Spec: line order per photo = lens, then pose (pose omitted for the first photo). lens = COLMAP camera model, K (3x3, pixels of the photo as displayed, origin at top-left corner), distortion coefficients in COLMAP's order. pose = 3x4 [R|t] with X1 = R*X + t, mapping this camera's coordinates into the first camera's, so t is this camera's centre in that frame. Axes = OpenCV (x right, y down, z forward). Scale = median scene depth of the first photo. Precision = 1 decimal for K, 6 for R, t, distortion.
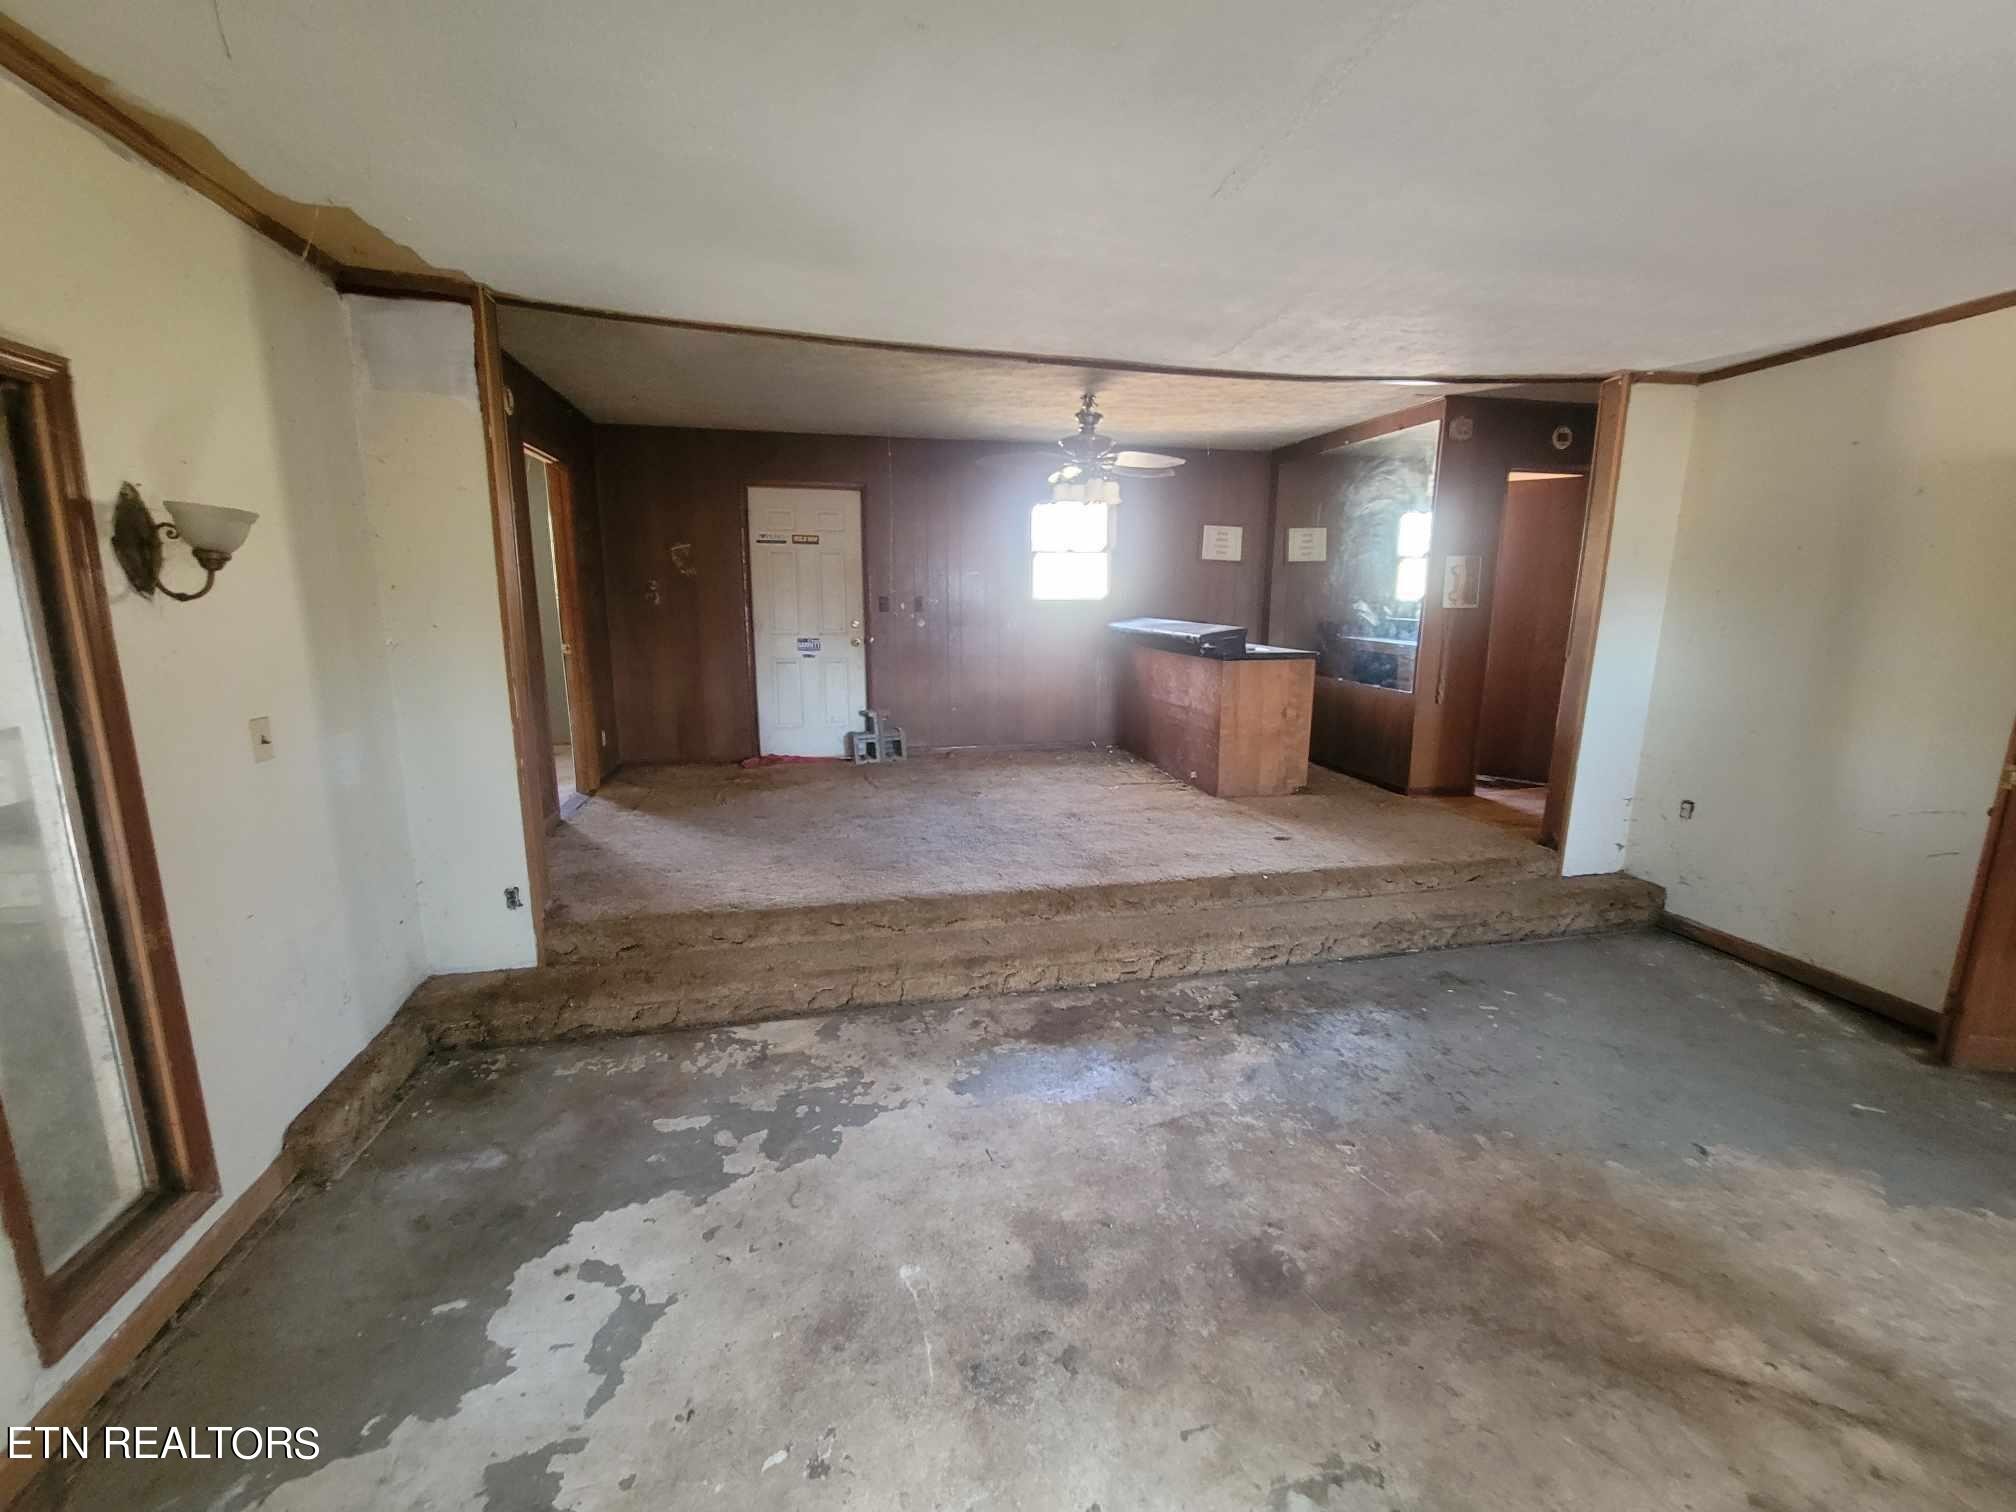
lens RADIAL K [[823.9, 0, 1005.7], [0, 823.9, 746.4], [0, 0, 1]] dist [-0.001139, -0.000024]
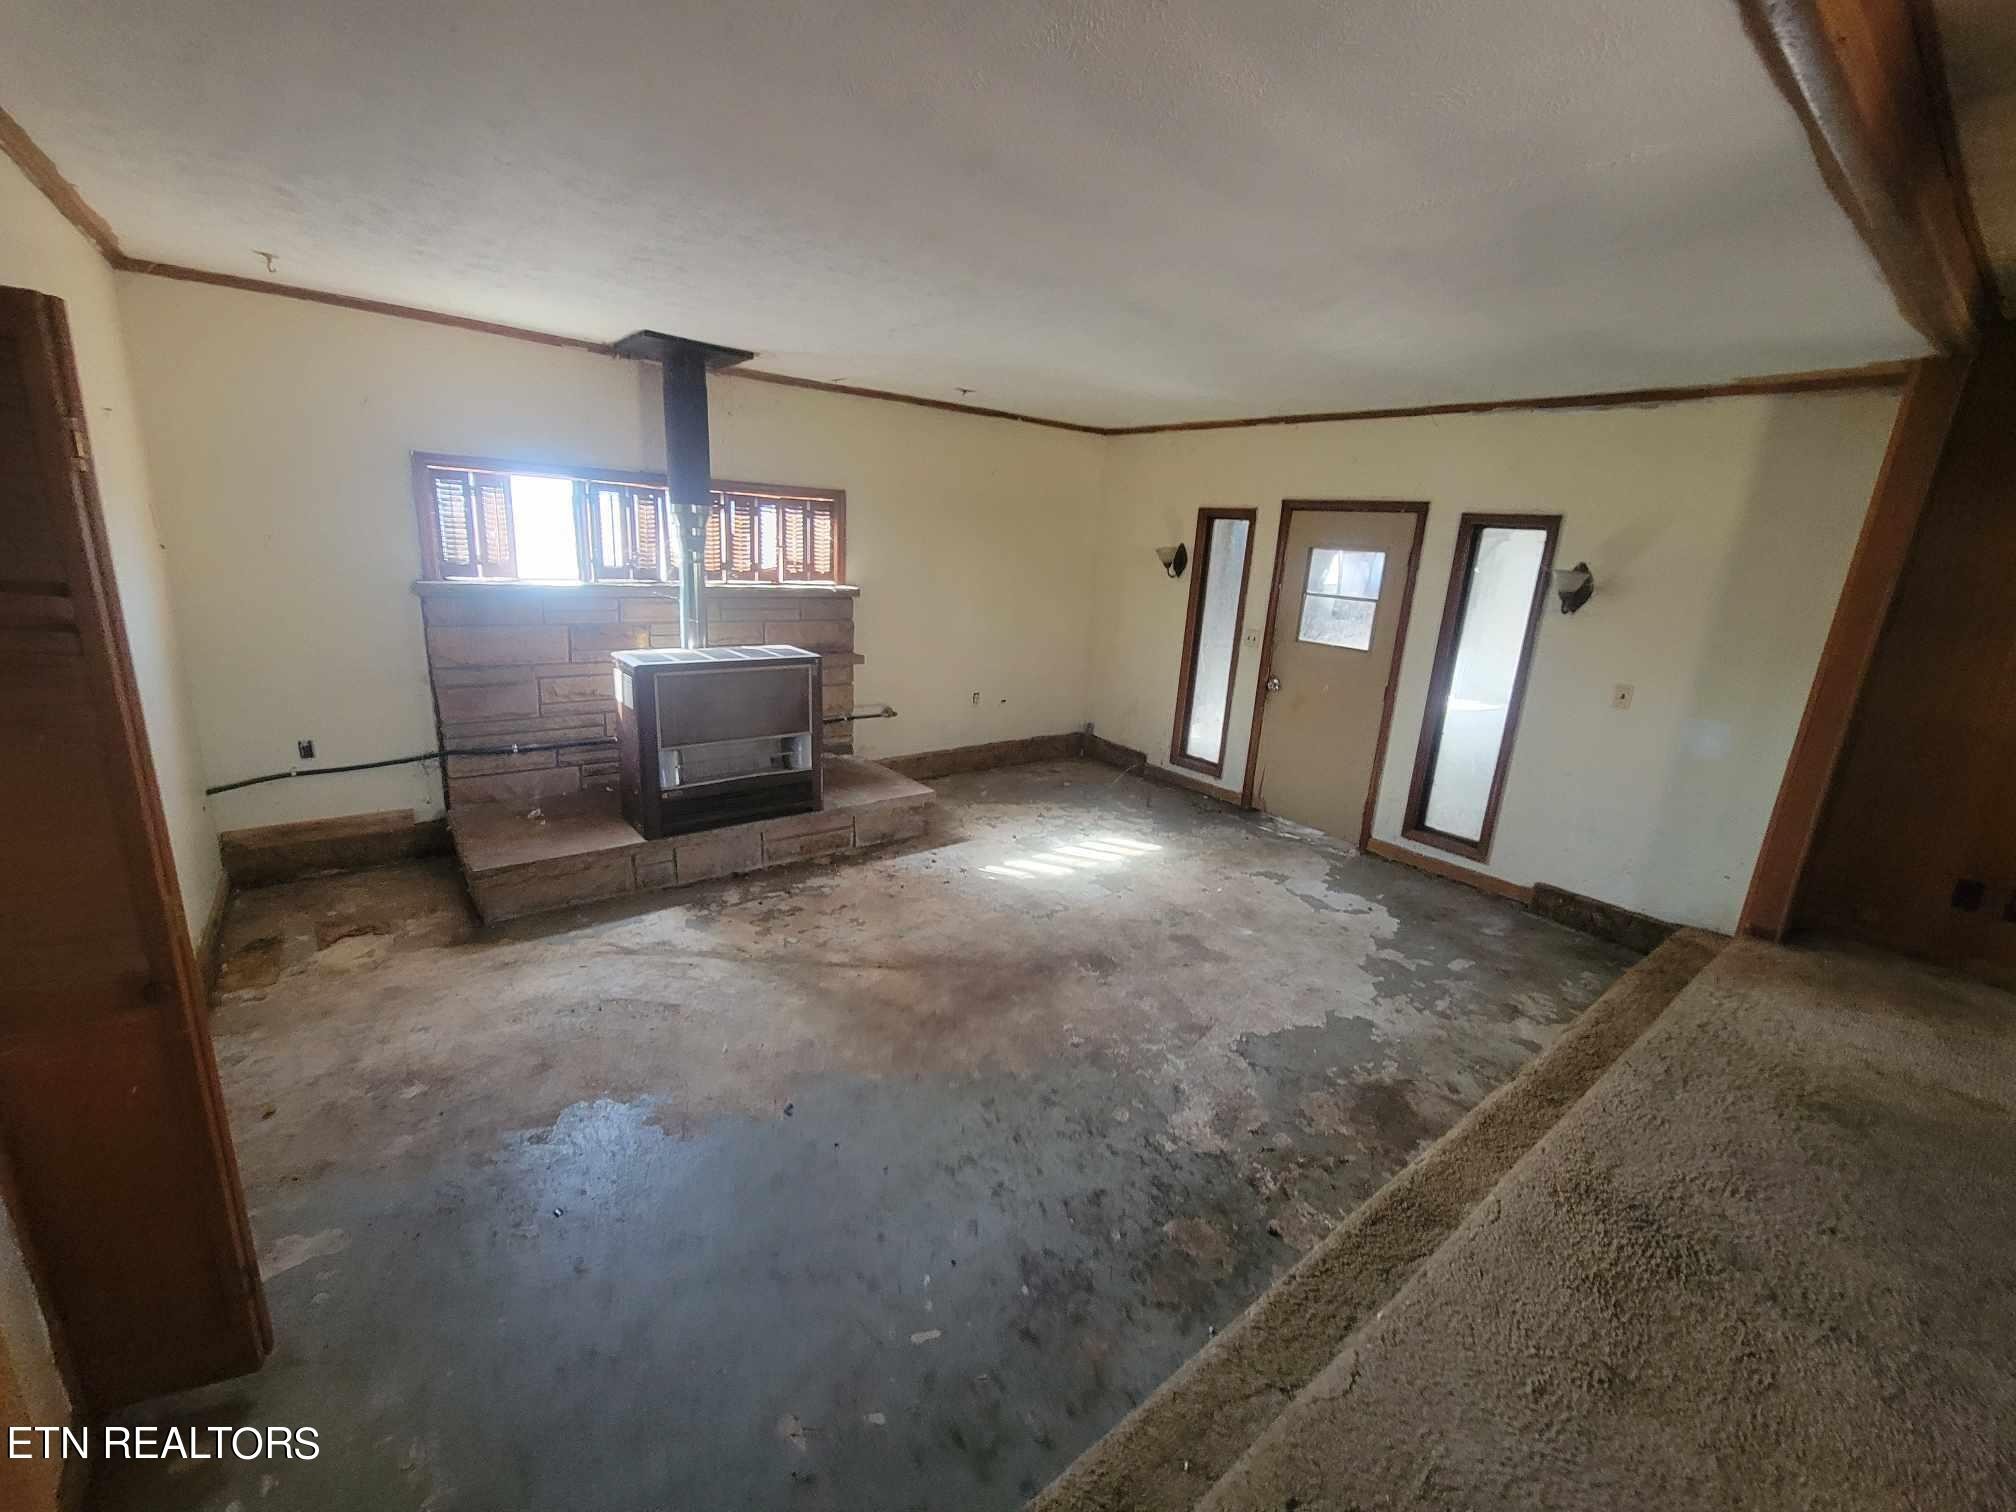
lens RADIAL K [[823.9, 0, 1005.7], [0, 823.9, 746.4], [0, 0, 1]] dist [-0.001139, -0.000024]
pose [[-0.895440, 0.052438, -0.442084, 1.086729], [-0.144732, 0.904803, 0.400479, -0.420331], [0.420999, 0.422588, -0.802607, 1.850361]]
